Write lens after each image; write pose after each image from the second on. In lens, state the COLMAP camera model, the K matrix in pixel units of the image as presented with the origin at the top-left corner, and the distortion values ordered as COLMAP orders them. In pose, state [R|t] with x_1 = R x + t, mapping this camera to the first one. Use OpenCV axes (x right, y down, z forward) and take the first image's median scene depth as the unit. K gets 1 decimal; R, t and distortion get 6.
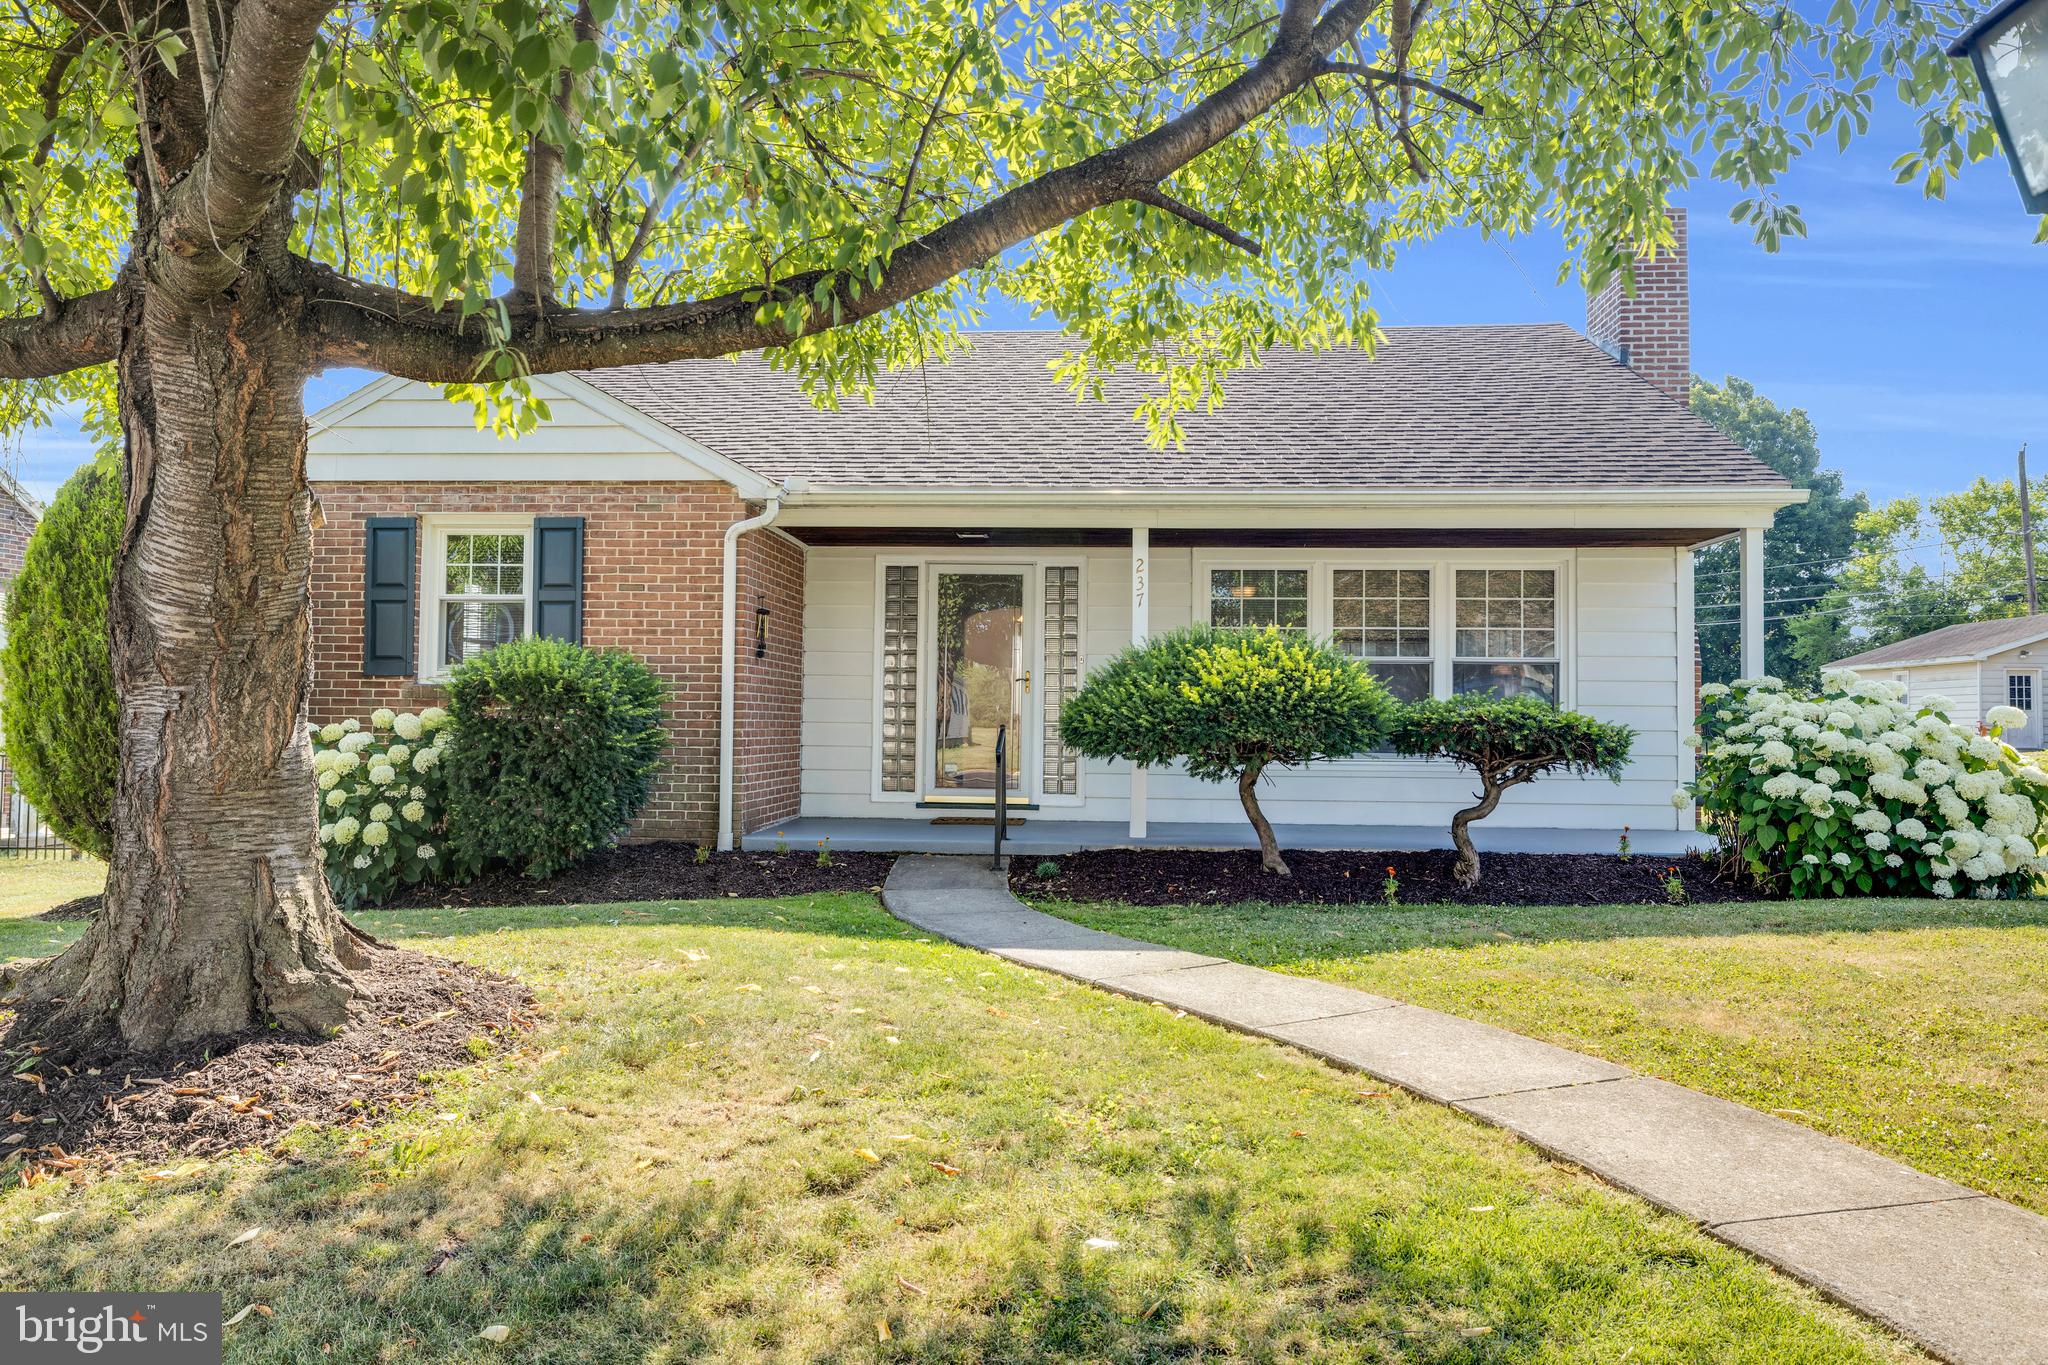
lens RADIAL K [[1192.8, 0, 1024.0], [0, 1192.8, 682.5], [0, 0, 1]] dist [0.003773, 0.000996]
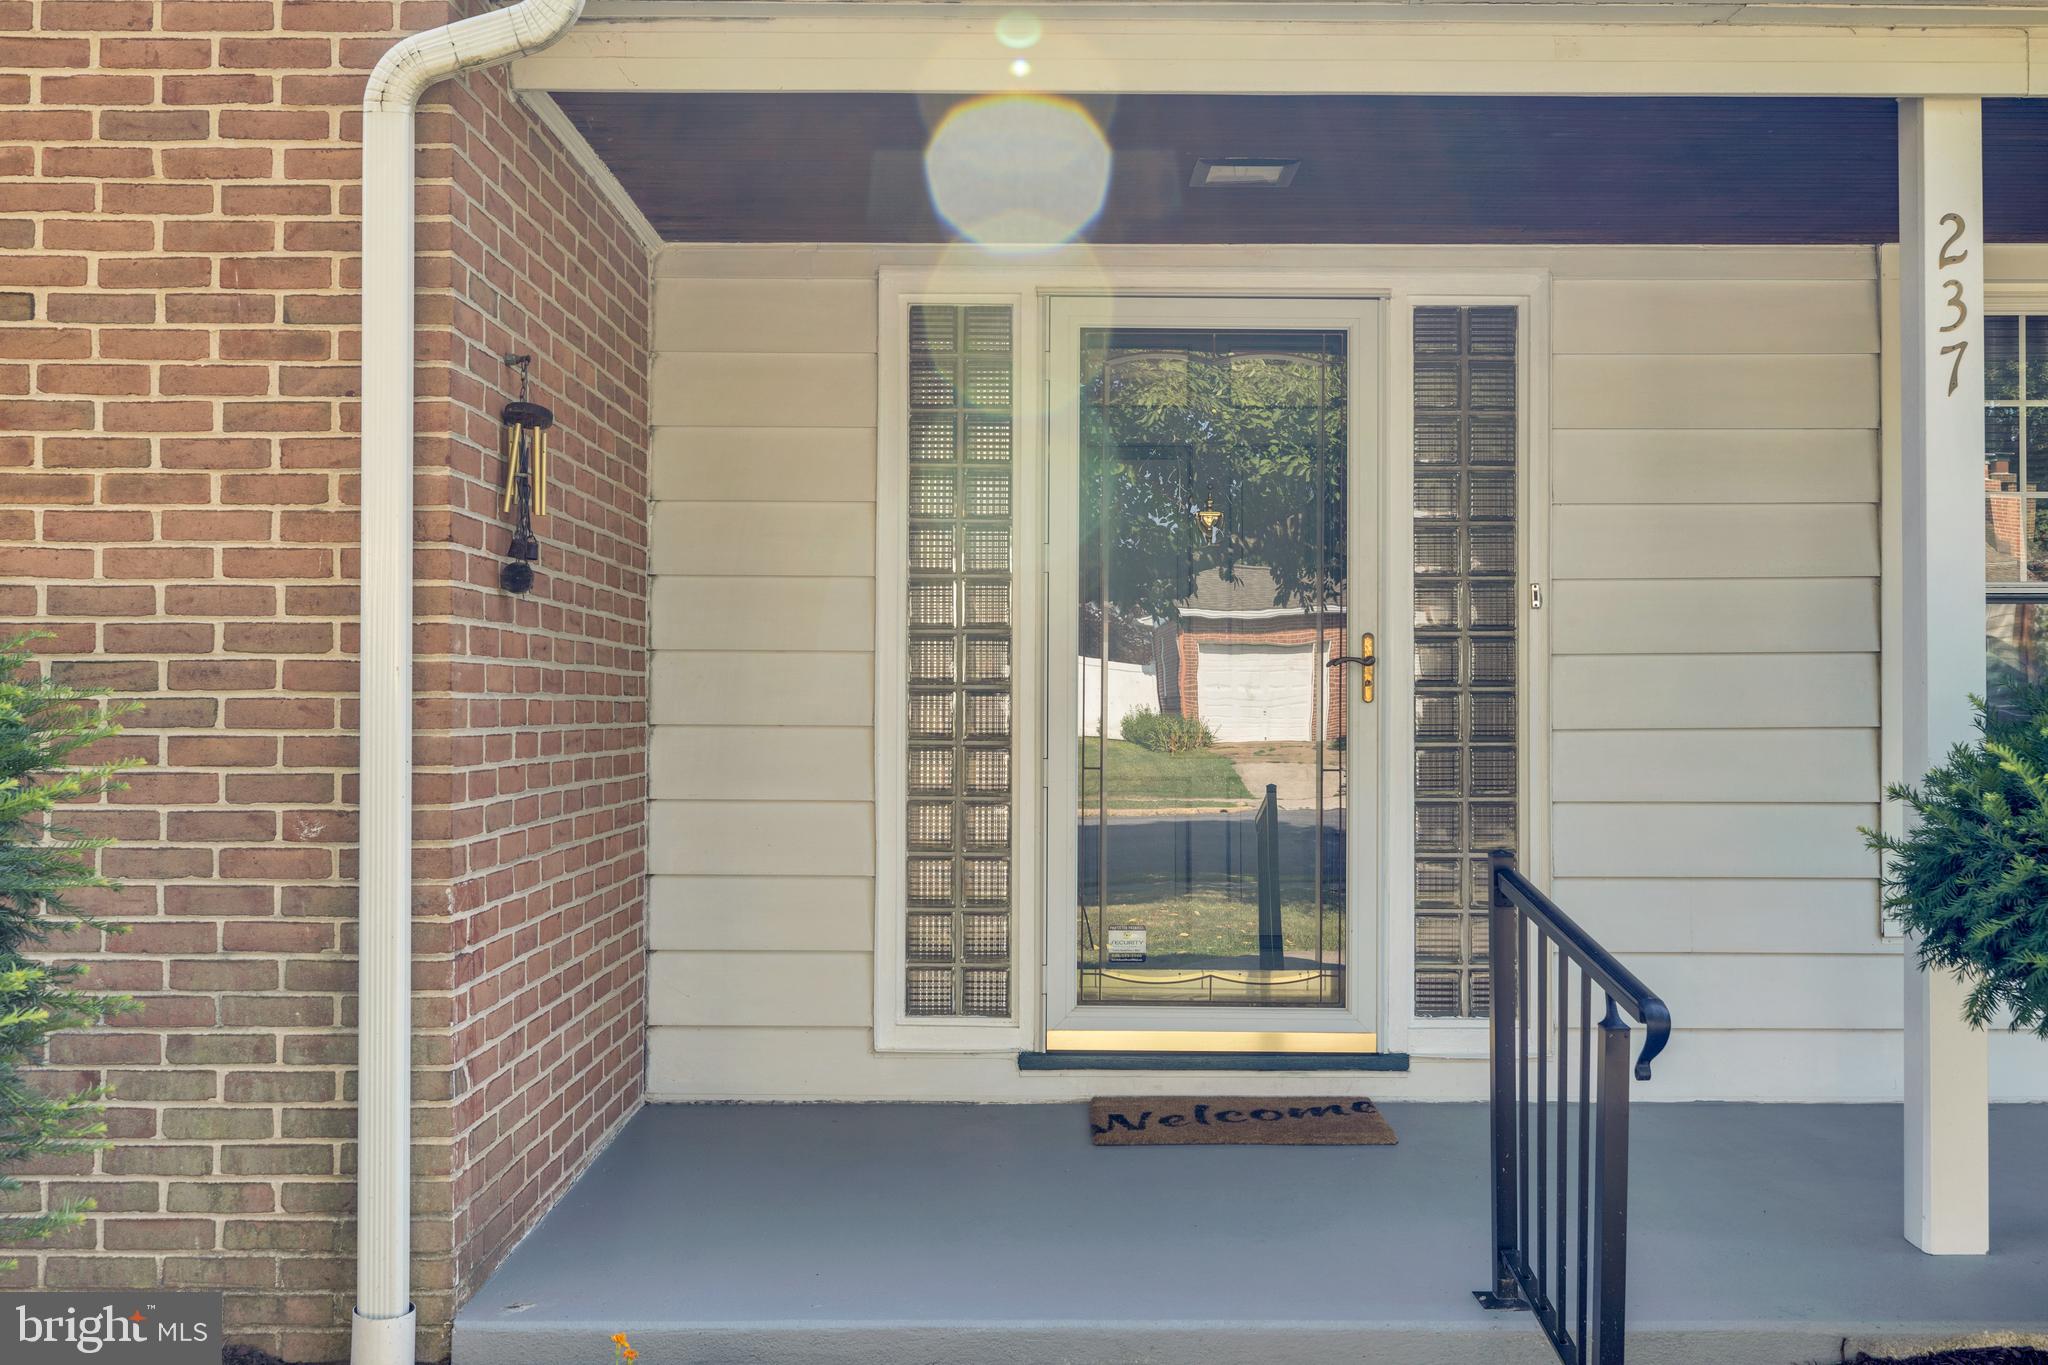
lens RADIAL K [[1824.0, 0, 1024.0], [0, 1824.0, 682.5], [0, 0, 1]] dist [0.003370, -0.001043]
pose [[0.997871, -0.008641, 0.064648, -0.140286], [0.007319, 0.999760, 0.020664, -0.008629], [-0.064811, -0.020147, 0.997694, 0.611124]]
